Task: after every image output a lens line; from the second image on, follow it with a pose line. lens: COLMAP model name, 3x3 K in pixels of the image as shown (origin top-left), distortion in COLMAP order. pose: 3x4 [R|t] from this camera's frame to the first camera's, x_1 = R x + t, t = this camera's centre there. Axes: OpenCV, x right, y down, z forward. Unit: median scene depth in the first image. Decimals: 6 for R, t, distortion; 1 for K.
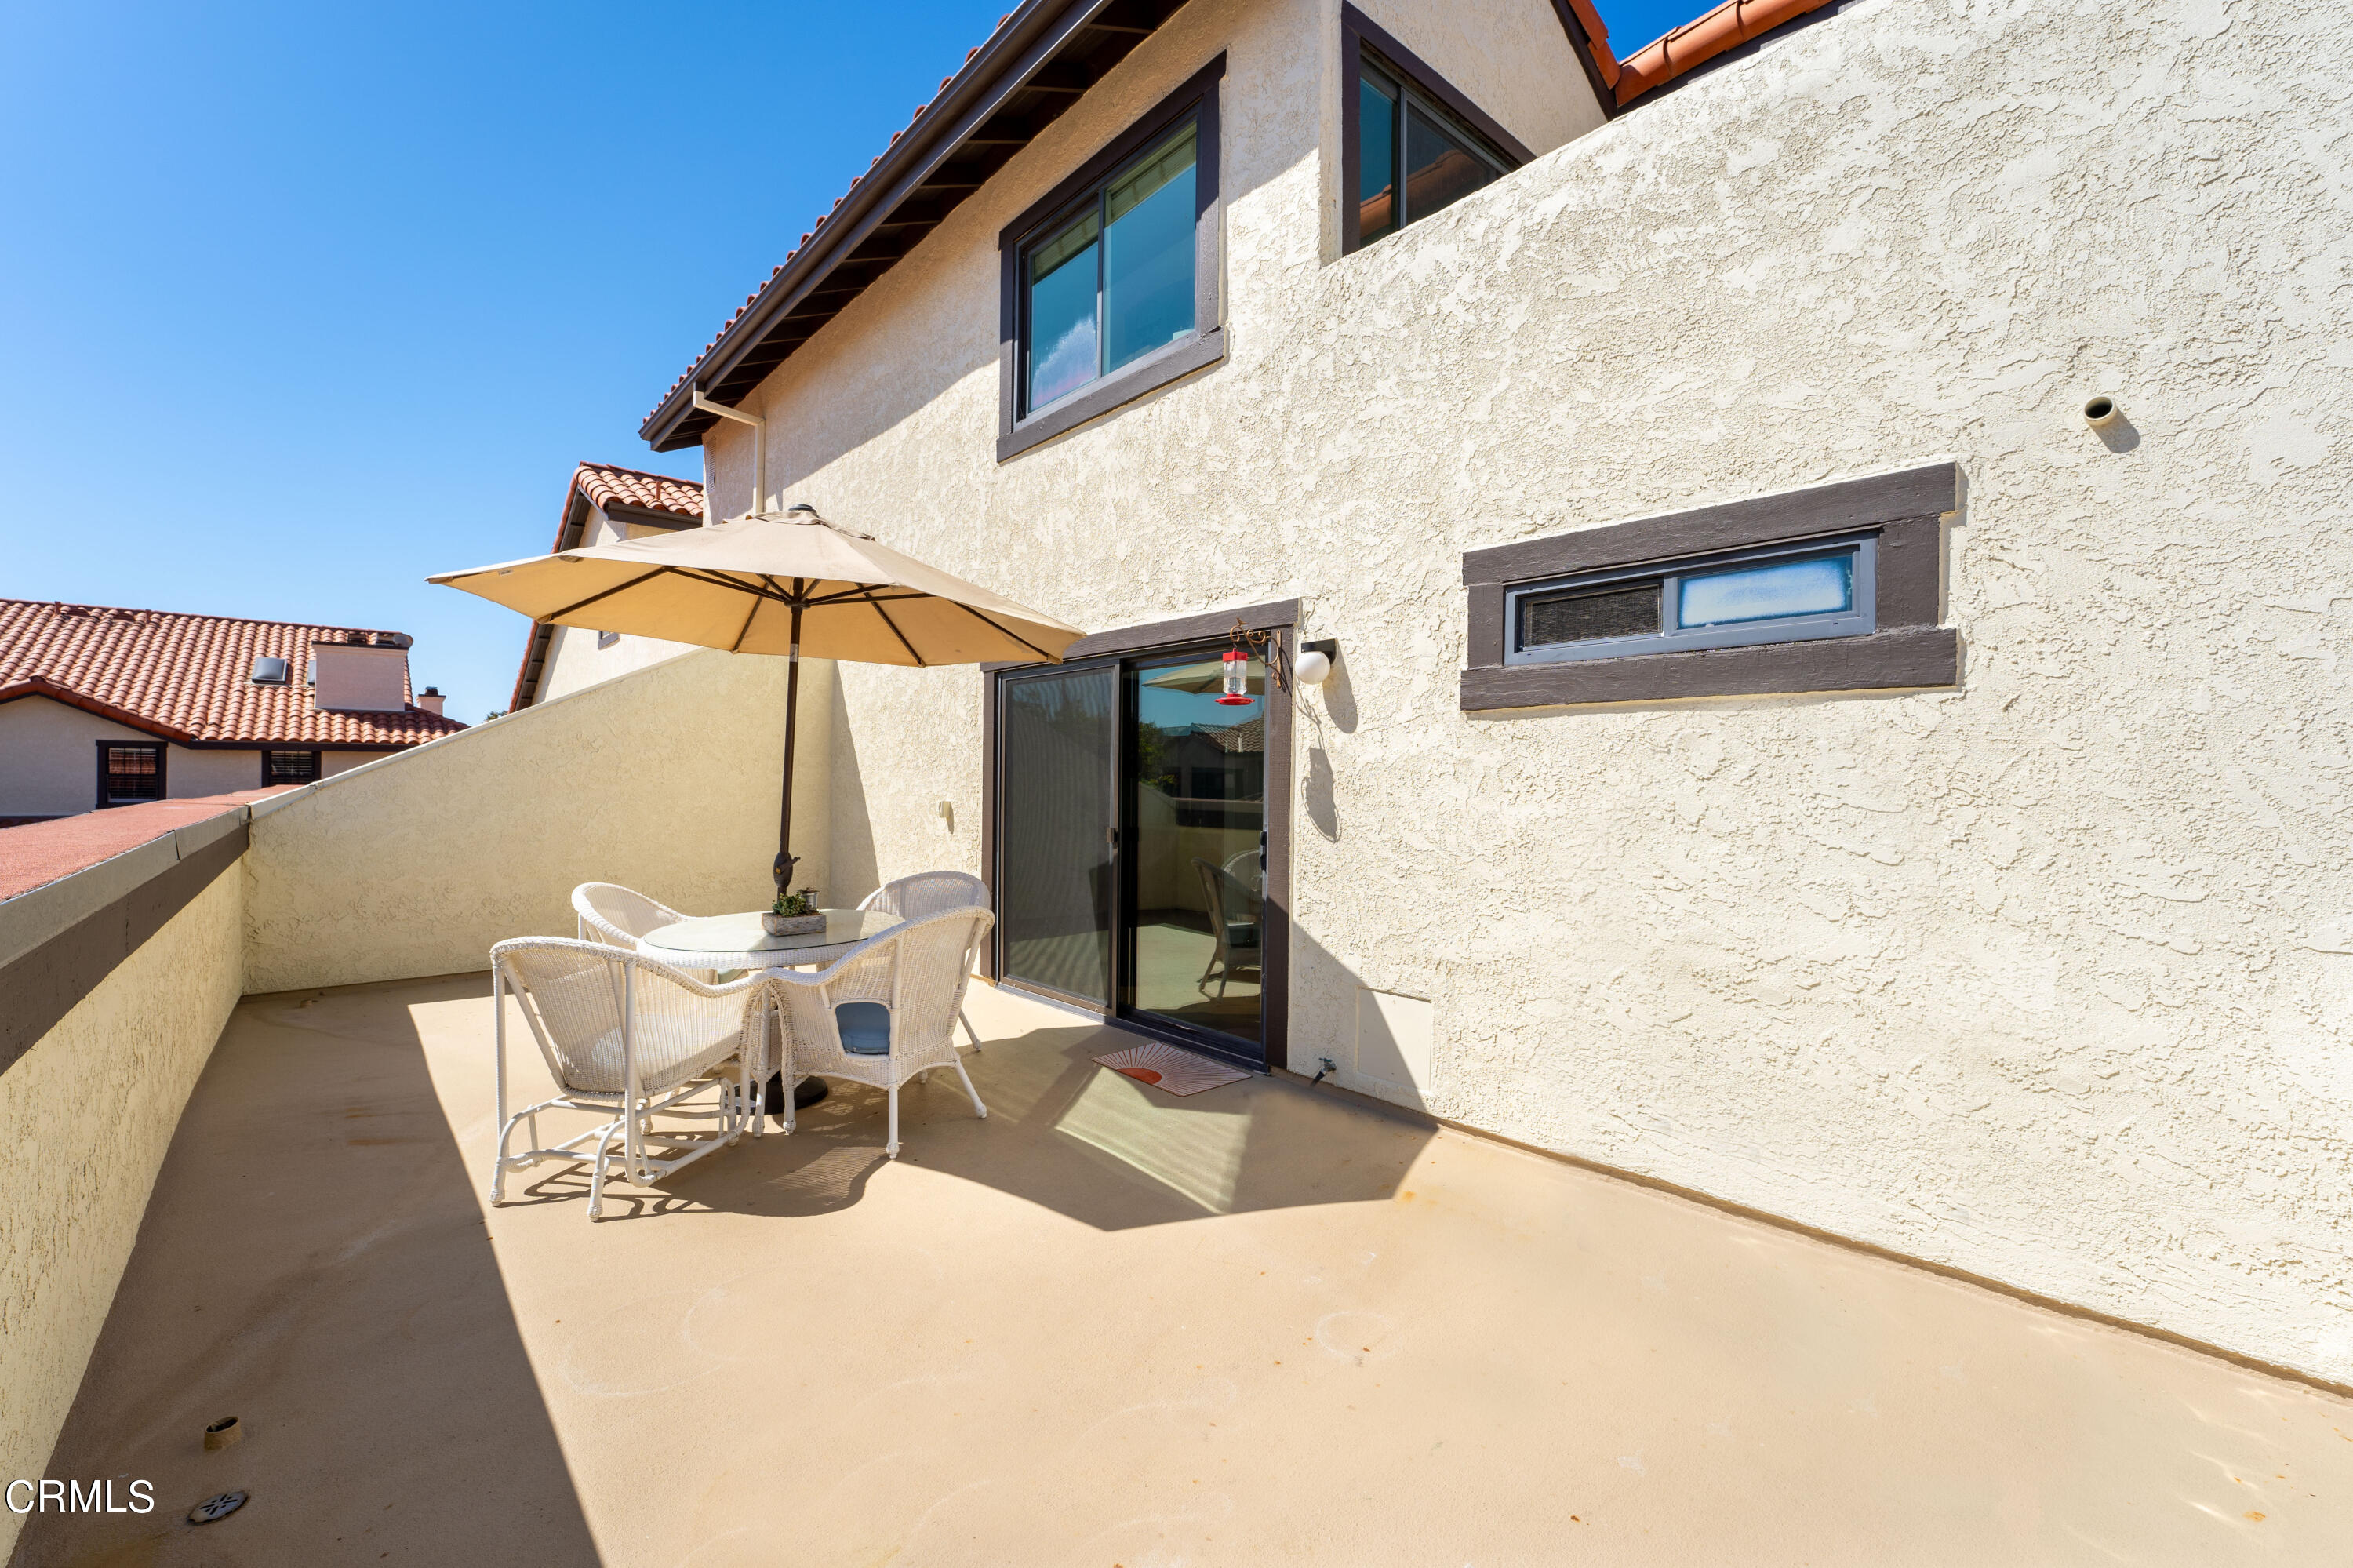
lens RADIAL K [[986.0, 0, 1174.4], [0, 986.0, 783.4], [0, 0, 1]] dist [-0.002504, 0.000200]
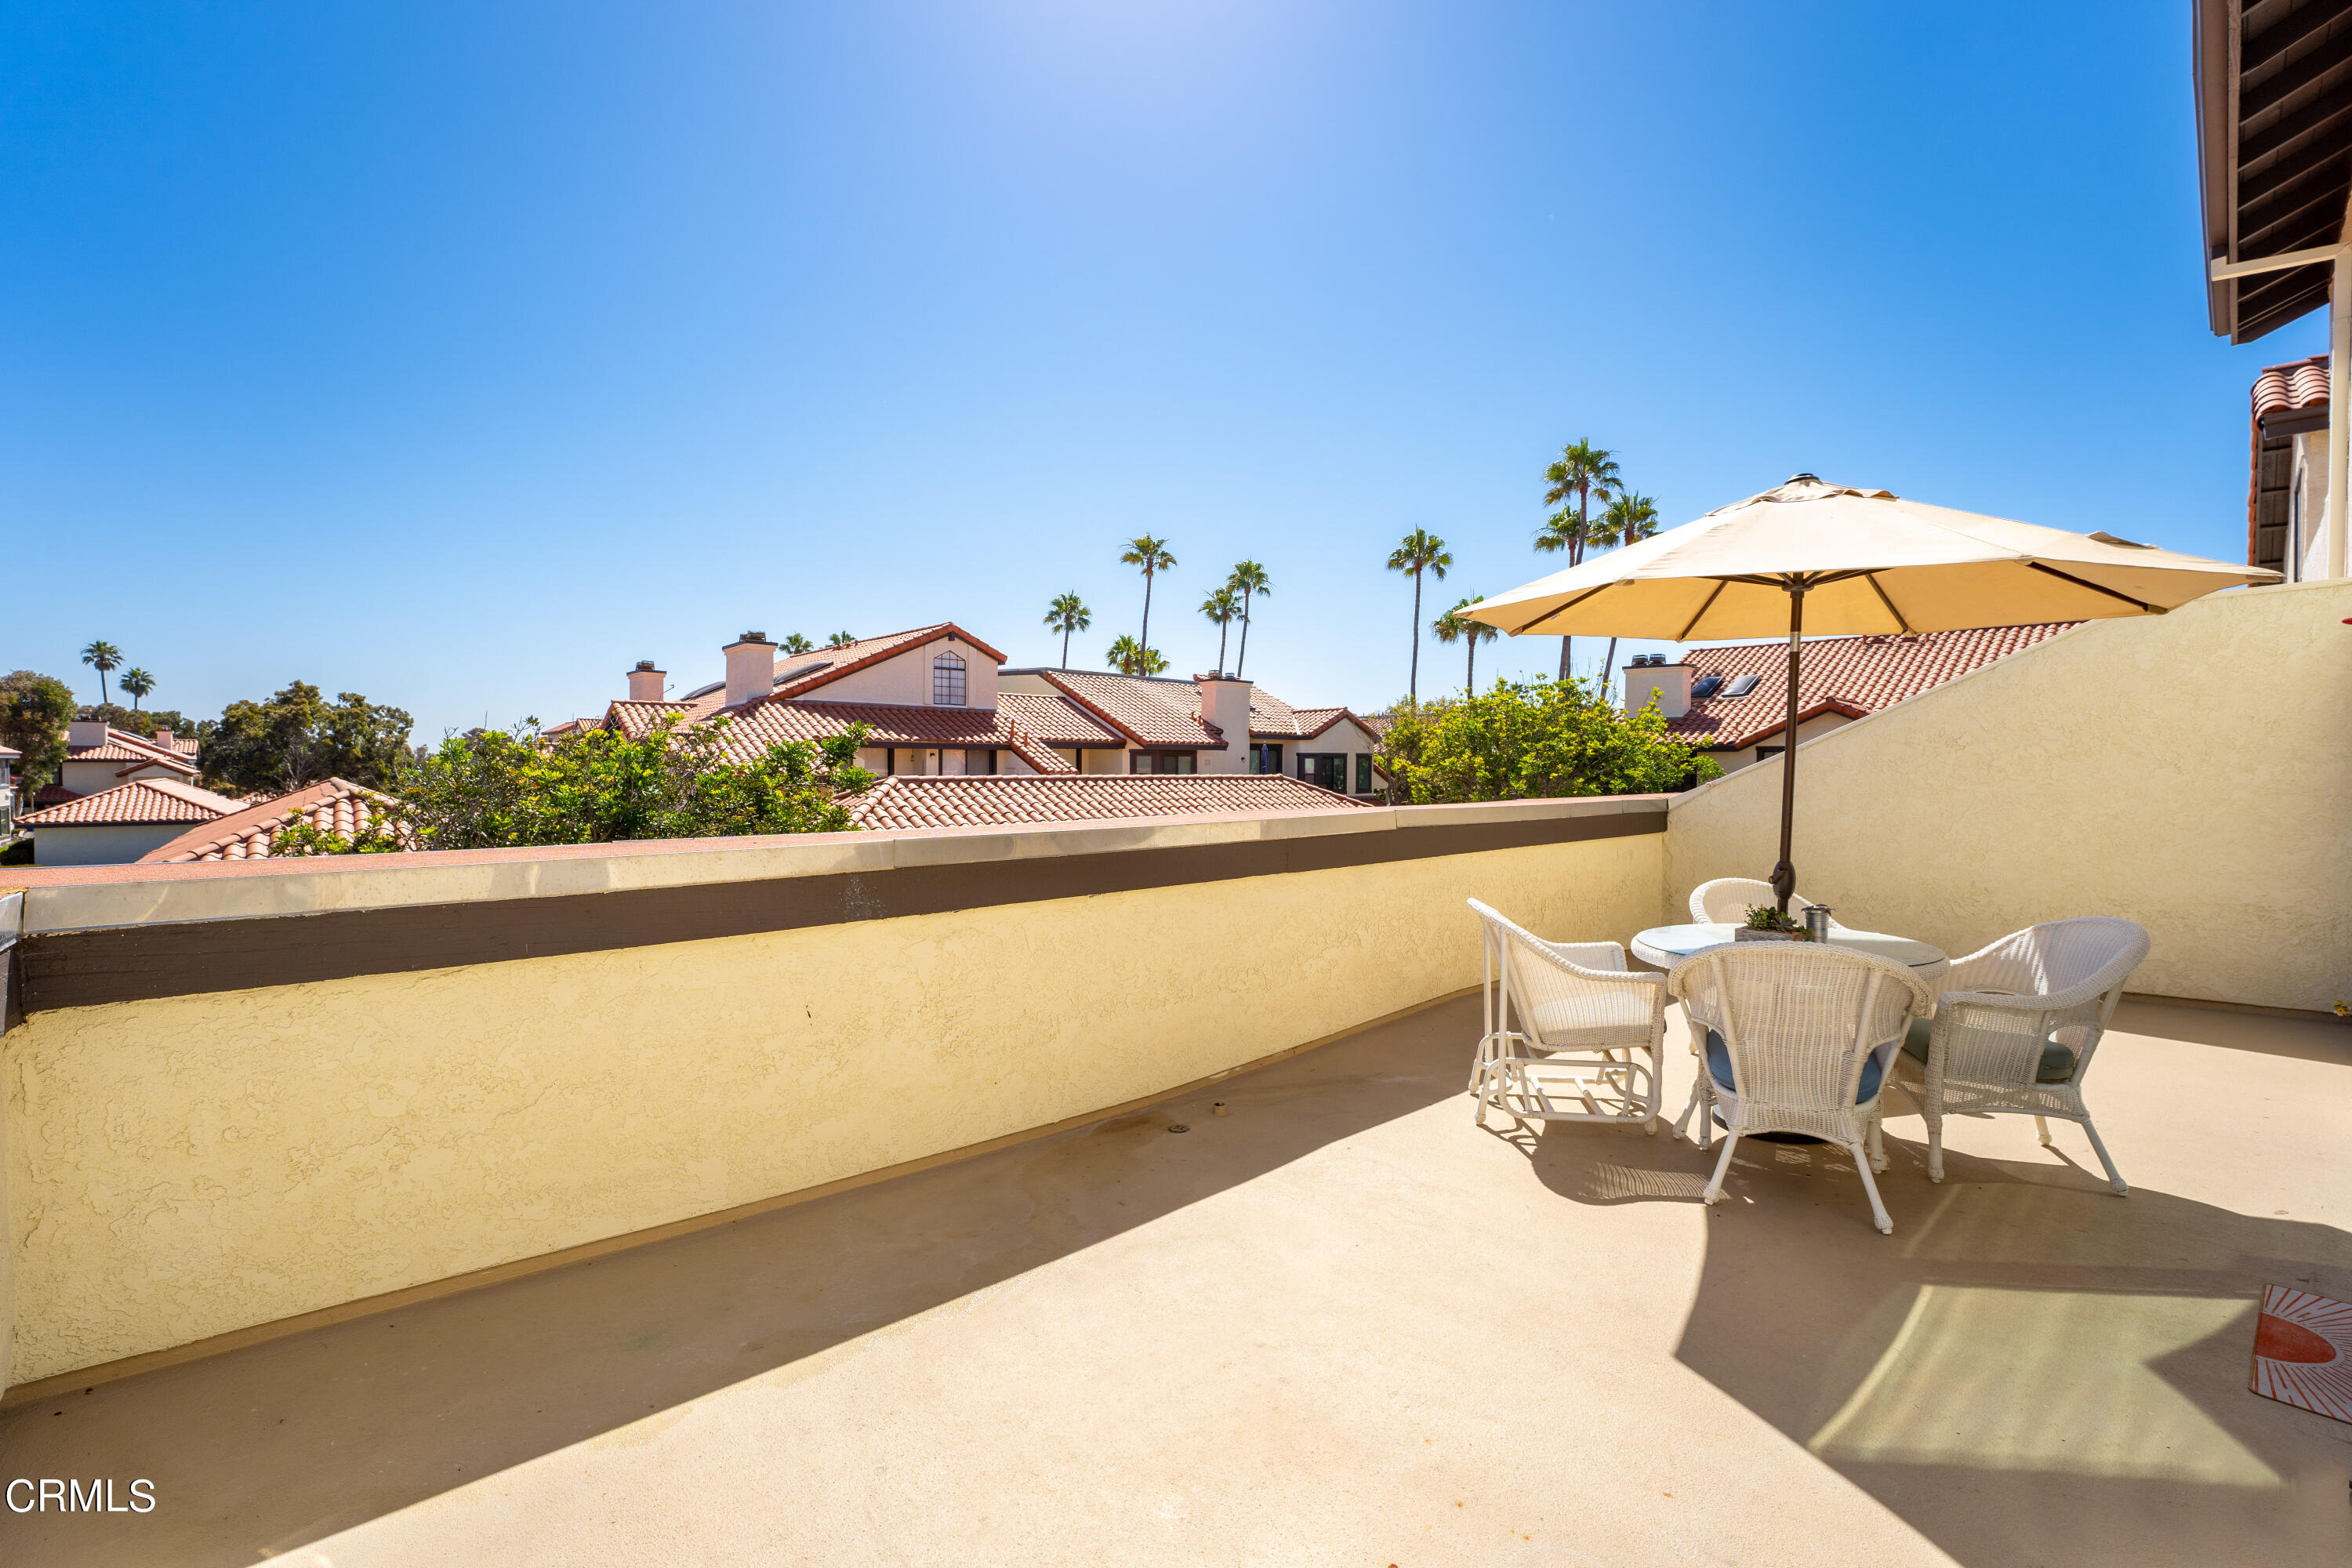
lens RADIAL K [[985.5, 0, 1172.0], [0, 985.5, 778.0], [0, 0, 1]] dist [-0.002504, 0.000200]
pose [[0.051507, 0.001356, -0.998672, 0.280477], [-0.003392, 0.999994, 0.001183, -0.003865], [0.998667, 0.003327, 0.051511, 0.222128]]
